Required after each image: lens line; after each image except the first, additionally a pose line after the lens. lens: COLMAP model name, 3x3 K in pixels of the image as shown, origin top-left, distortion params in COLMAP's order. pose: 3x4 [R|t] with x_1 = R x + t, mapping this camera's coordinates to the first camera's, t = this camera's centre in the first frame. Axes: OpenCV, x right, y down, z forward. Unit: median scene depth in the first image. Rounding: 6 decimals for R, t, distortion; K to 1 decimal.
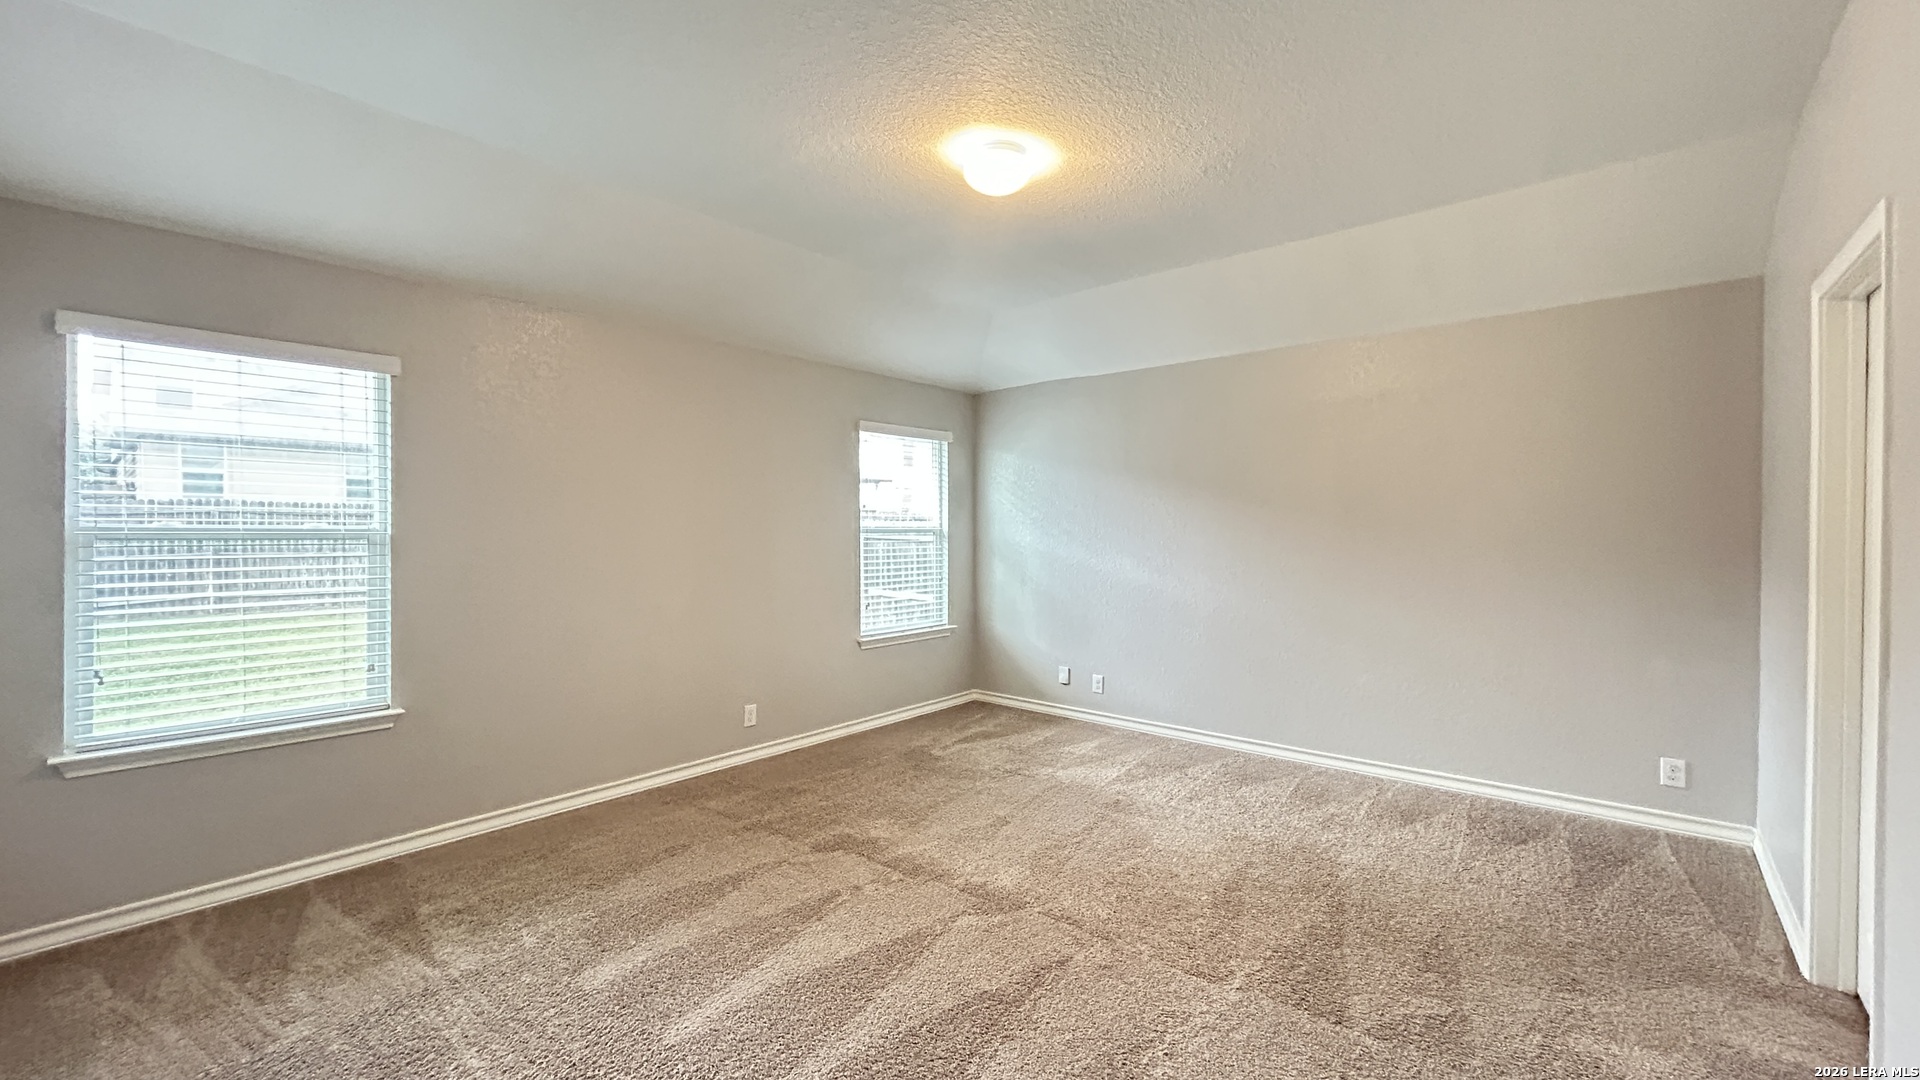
lens RADIAL K [[772.9, 0, 967.3], [0, 772.9, 538.8], [0, 0, 1]] dist [-0.000293, 0.000231]
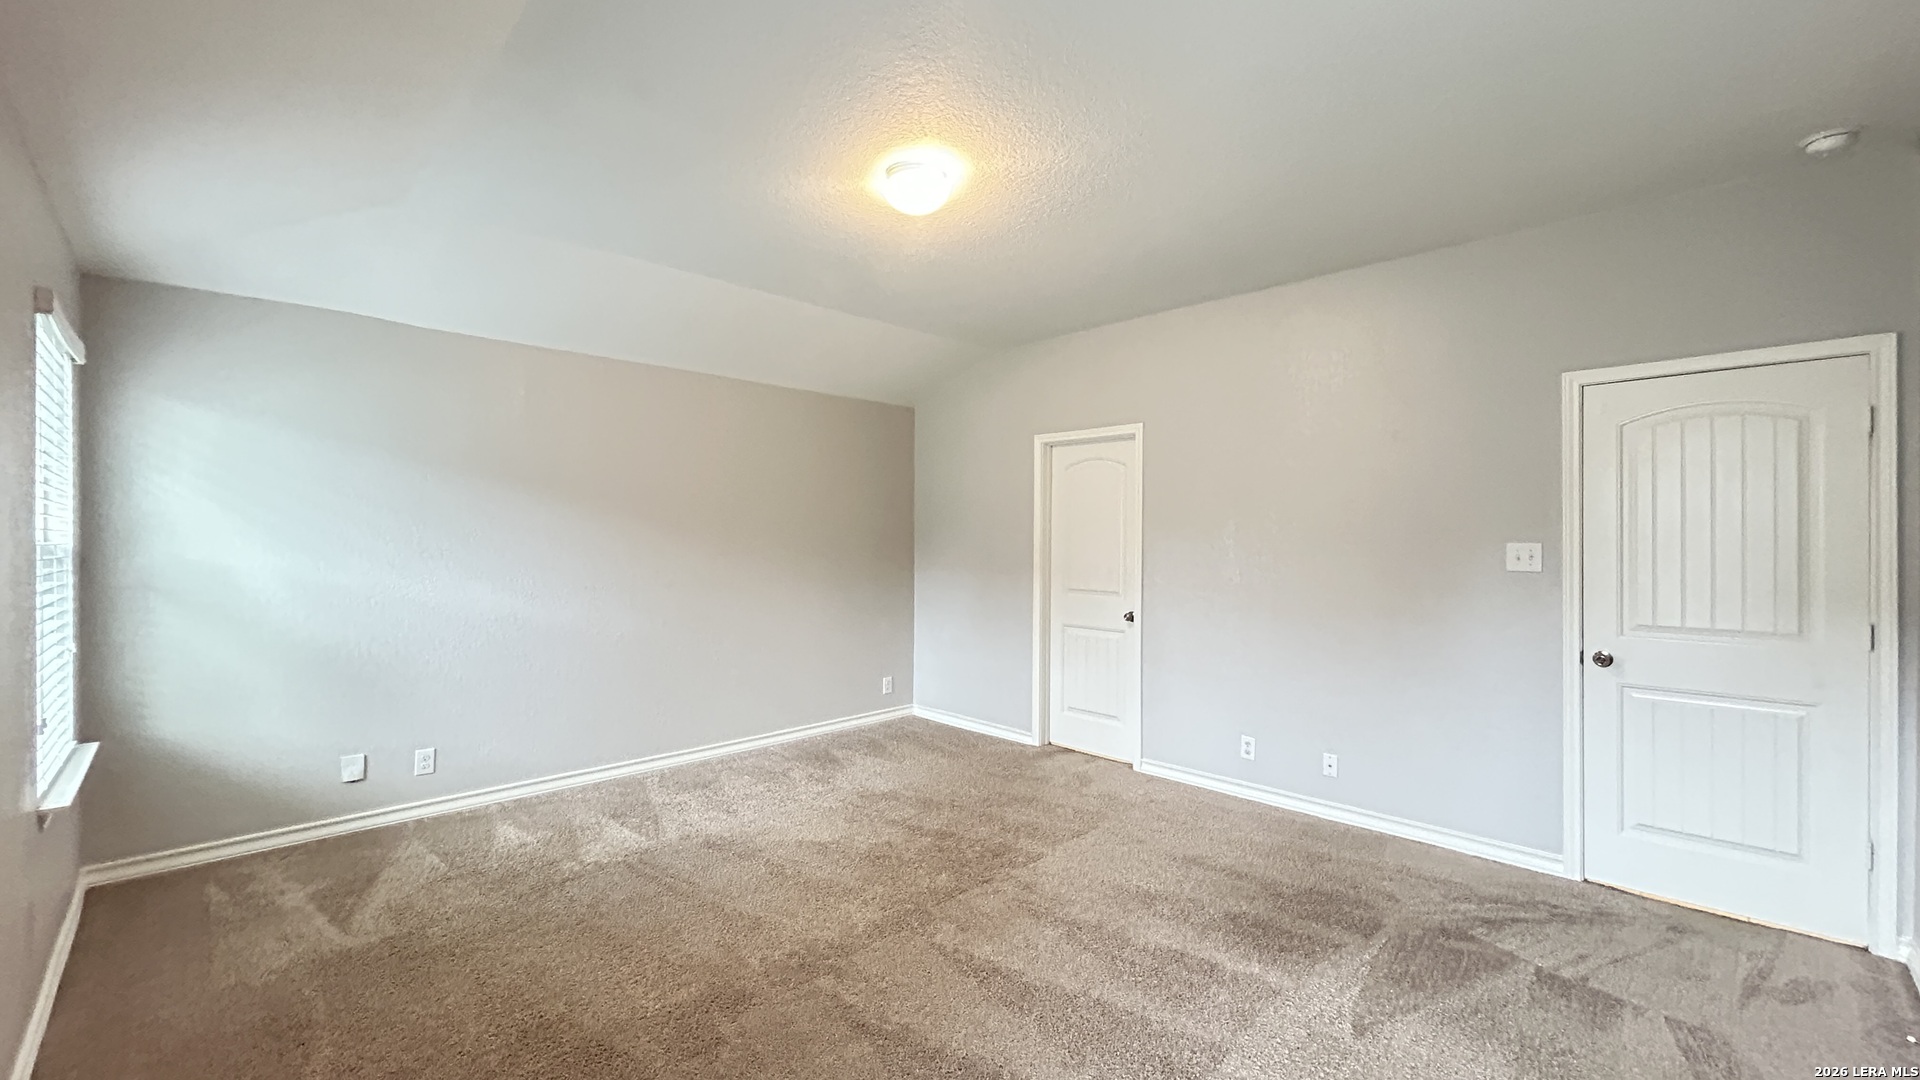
lens RADIAL K [[772.9, 0, 967.3], [0, 772.9, 538.8], [0, 0, 1]] dist [-0.000293, 0.000231]
pose [[0.074691, 0.004064, 0.997198, -0.634390], [0.012906, 0.999904, -0.005041, -0.007372], [-0.997123, 0.013247, 0.074631, 0.573993]]
